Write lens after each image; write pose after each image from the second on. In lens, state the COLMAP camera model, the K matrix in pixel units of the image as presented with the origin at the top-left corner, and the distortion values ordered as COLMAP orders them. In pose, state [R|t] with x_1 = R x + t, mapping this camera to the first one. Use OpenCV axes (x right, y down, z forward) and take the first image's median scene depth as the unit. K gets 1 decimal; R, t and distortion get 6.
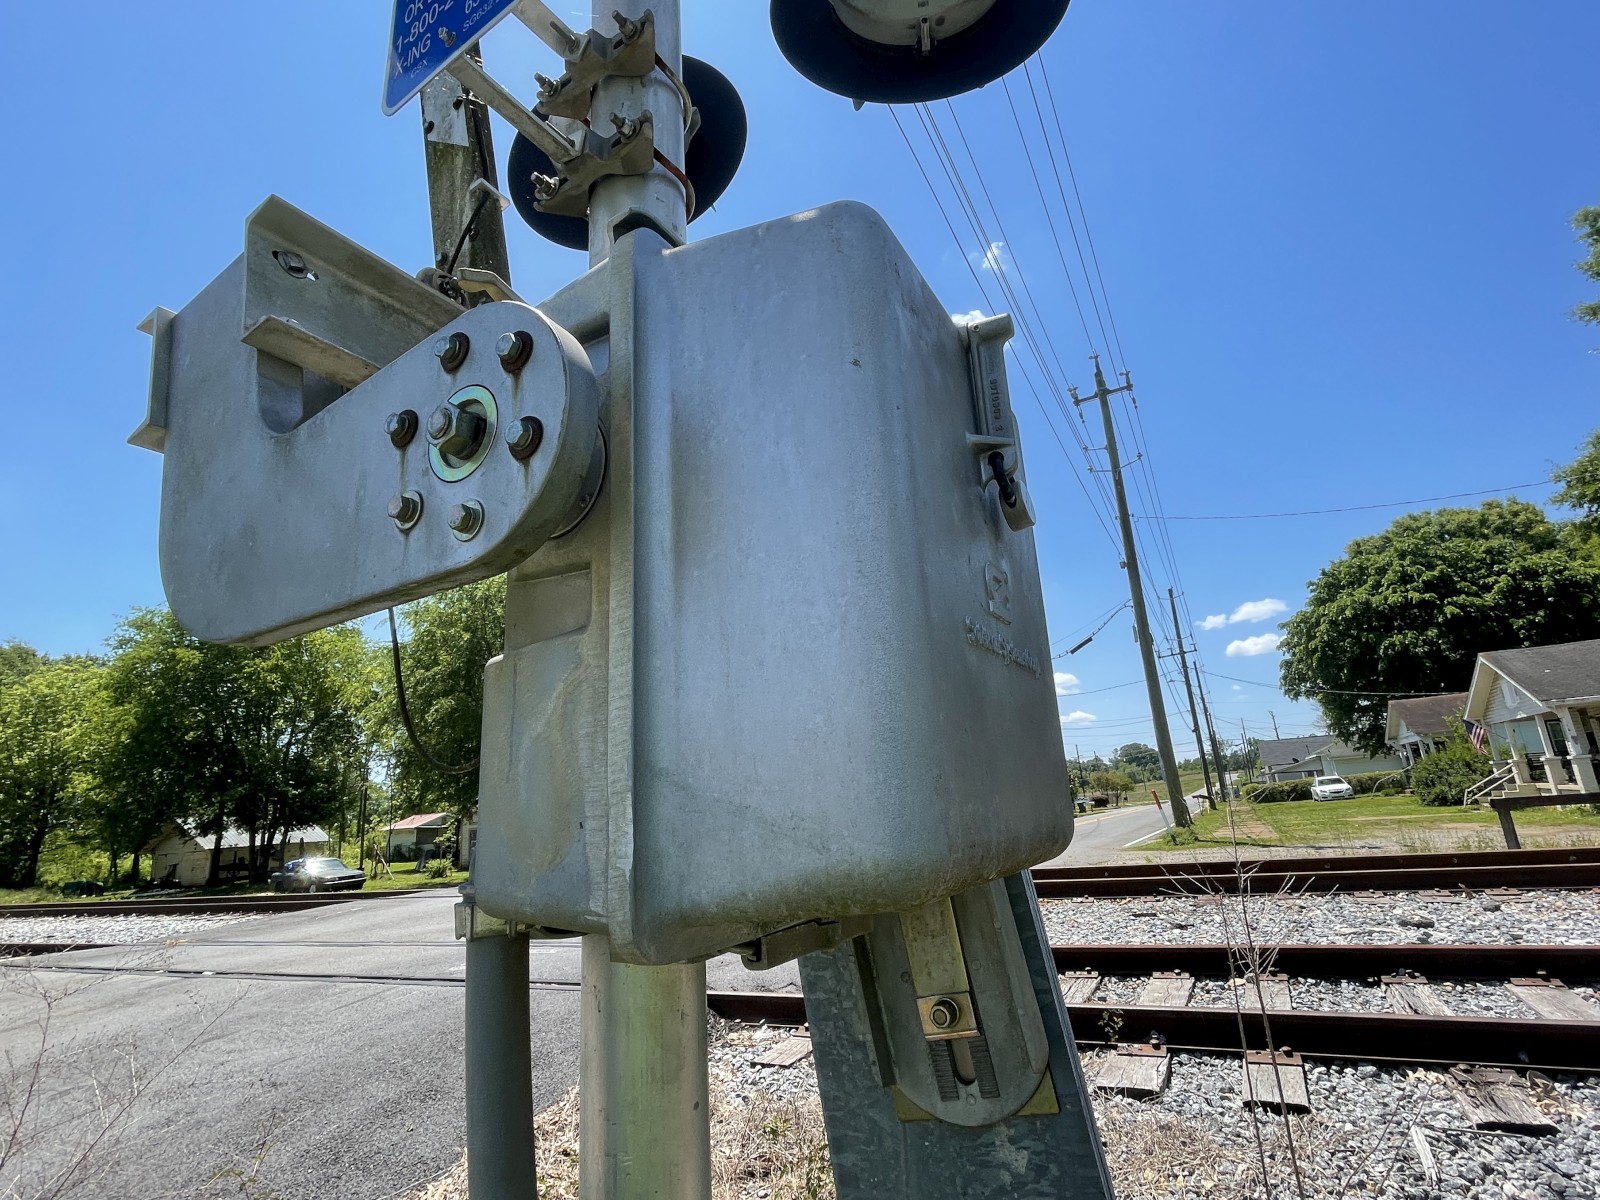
lens RADIAL K [[804.1, 0, 791.7], [0, 804.1, 602.1], [0, 0, 1]] dist [0.003627, -0.000639]
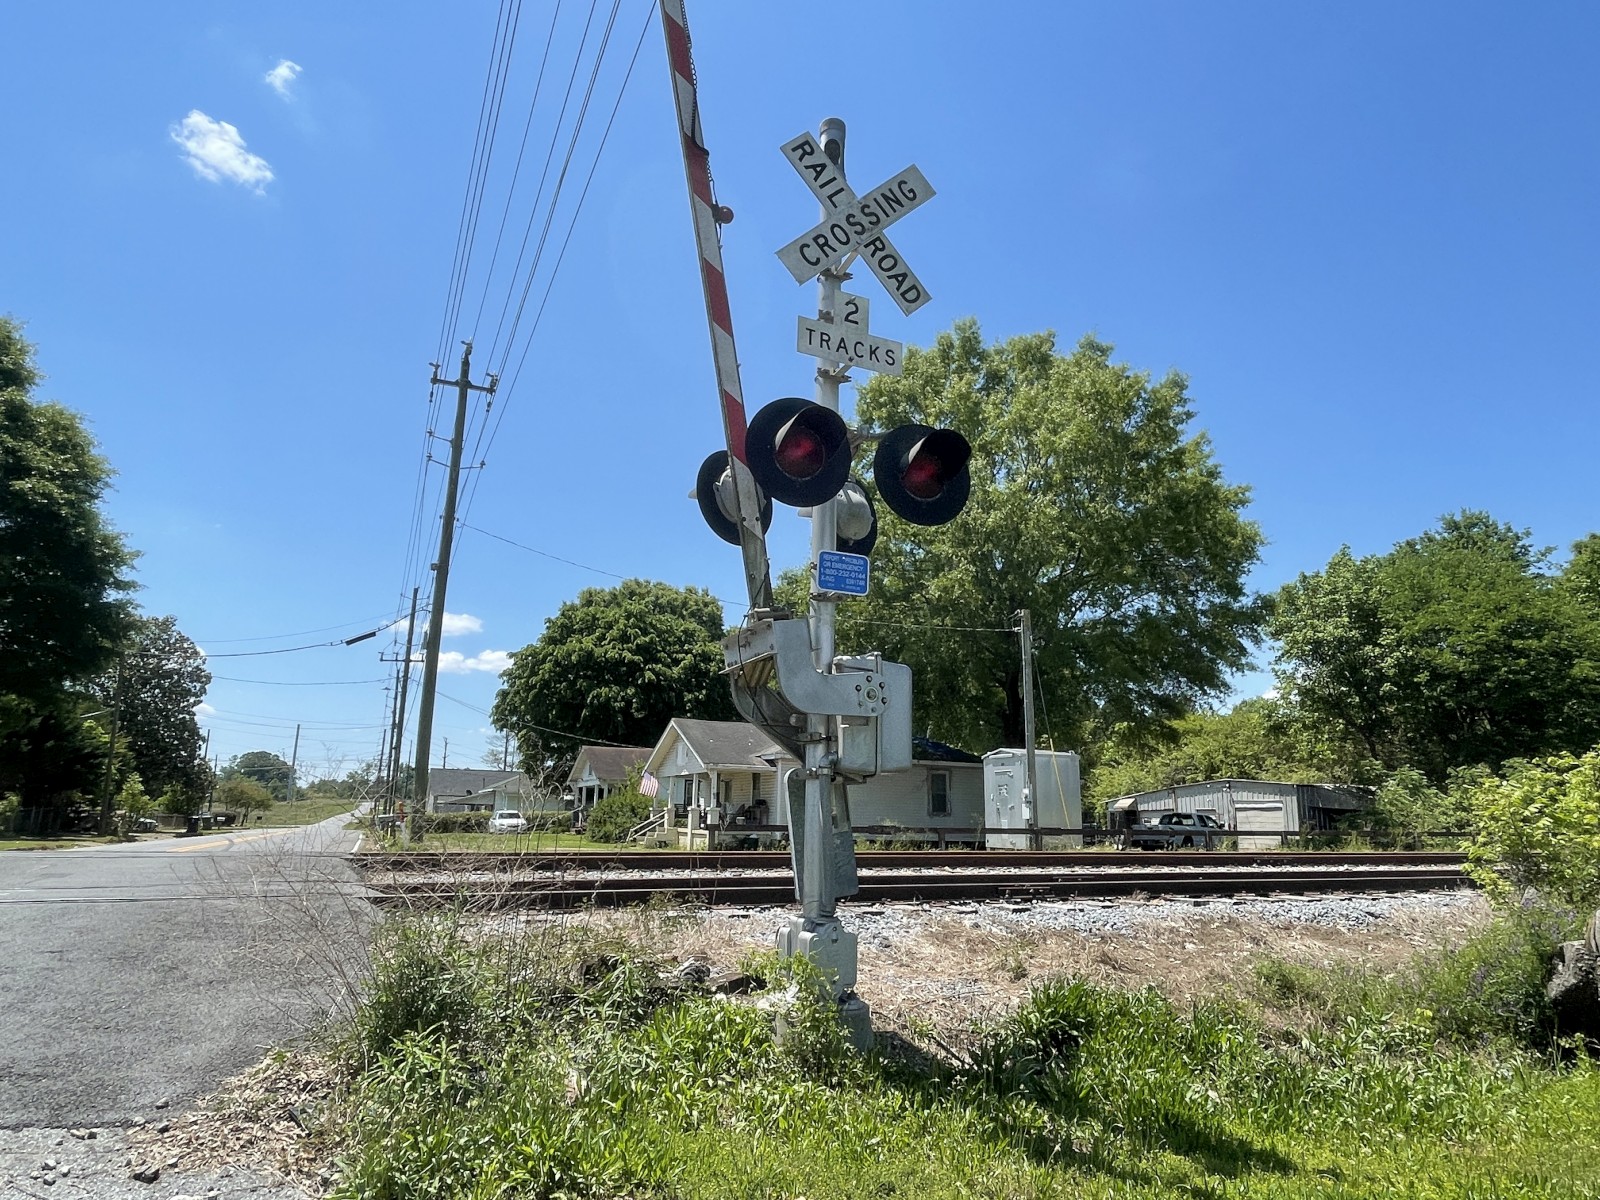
lens RADIAL K [[993.7, 0, 822.6], [0, 993.7, 600.4], [0, 0, 1]] dist [-0.001598, -0.002332]
pose [[0.602122, 0.252523, 0.757418, -0.106613], [-0.262144, 0.958600, -0.111201, 0.000924], [-0.754142, -0.131596, 0.643392, -0.058065]]
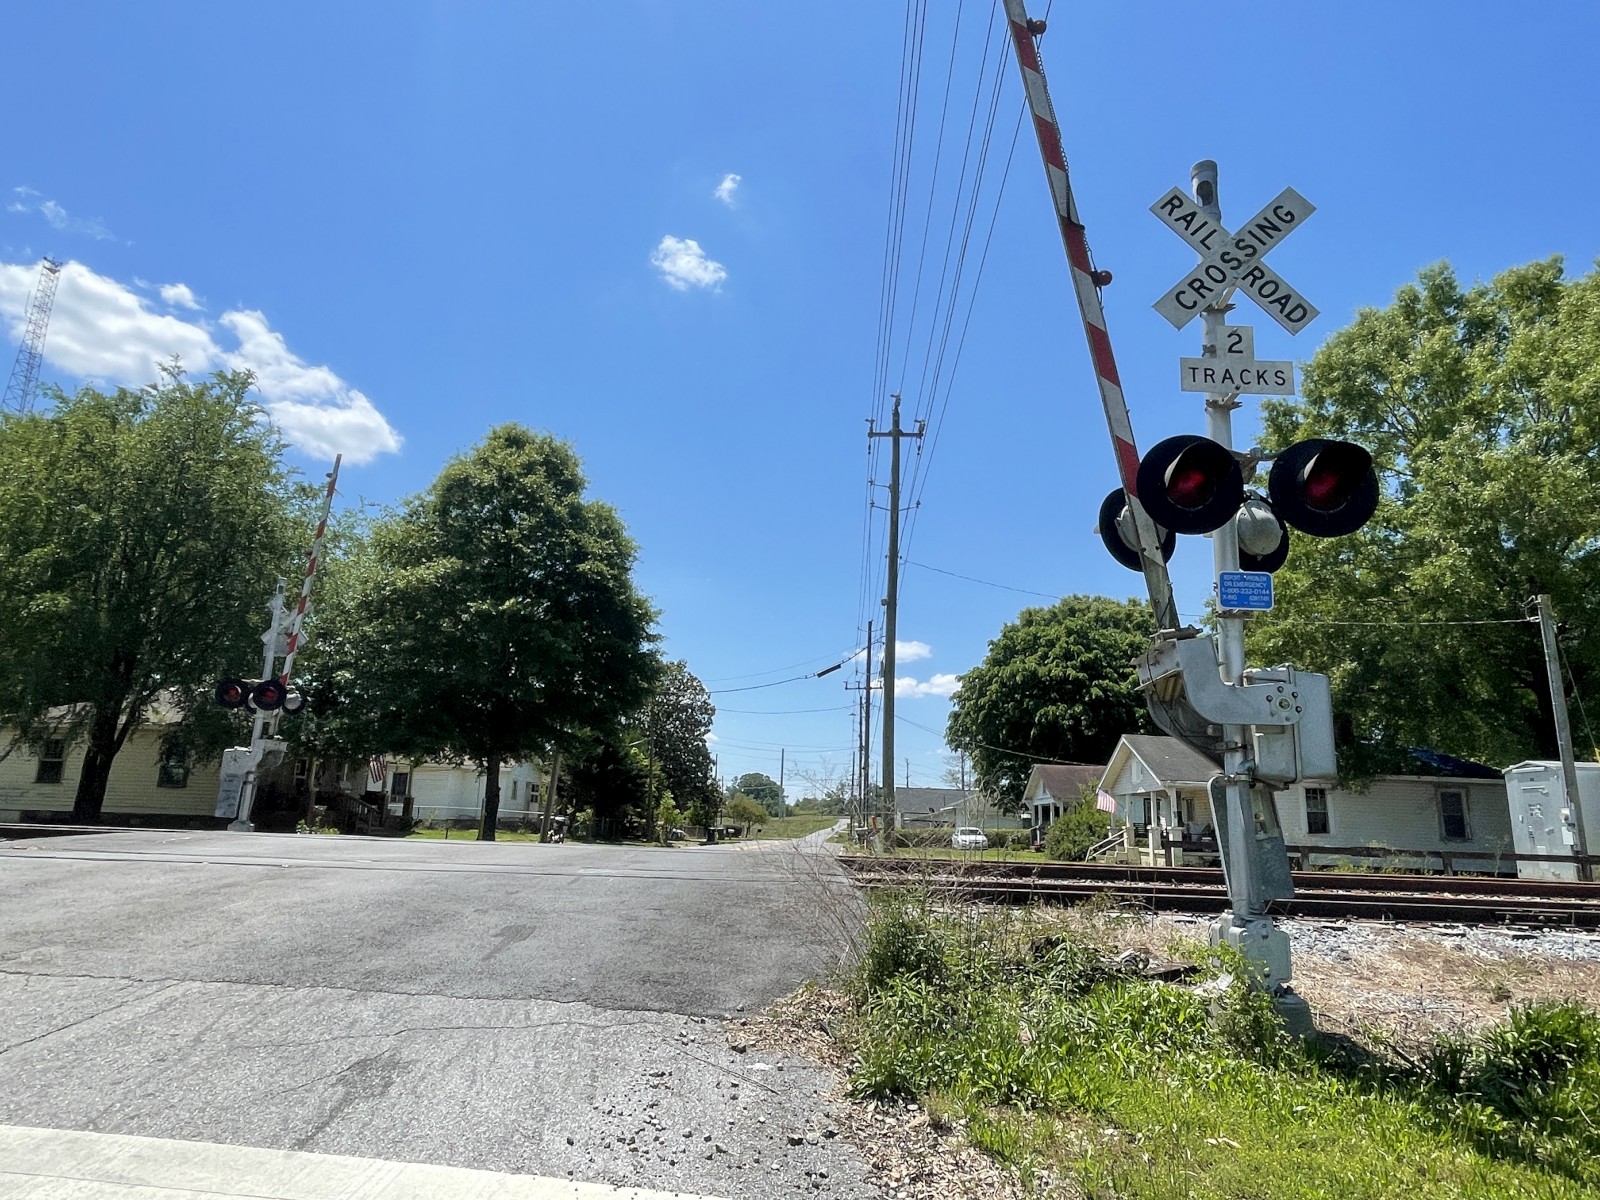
lens RADIAL K [[993.7, 0, 791.4], [0, 993.7, 597.6], [0, 0, 1]] dist [-0.001598, -0.002332]
pose [[0.895739, 0.200873, 0.396612, -0.117848], [-0.210290, 0.977432, -0.020107, -0.000563], [-0.391700, -0.065393, 0.917766, -0.076796]]
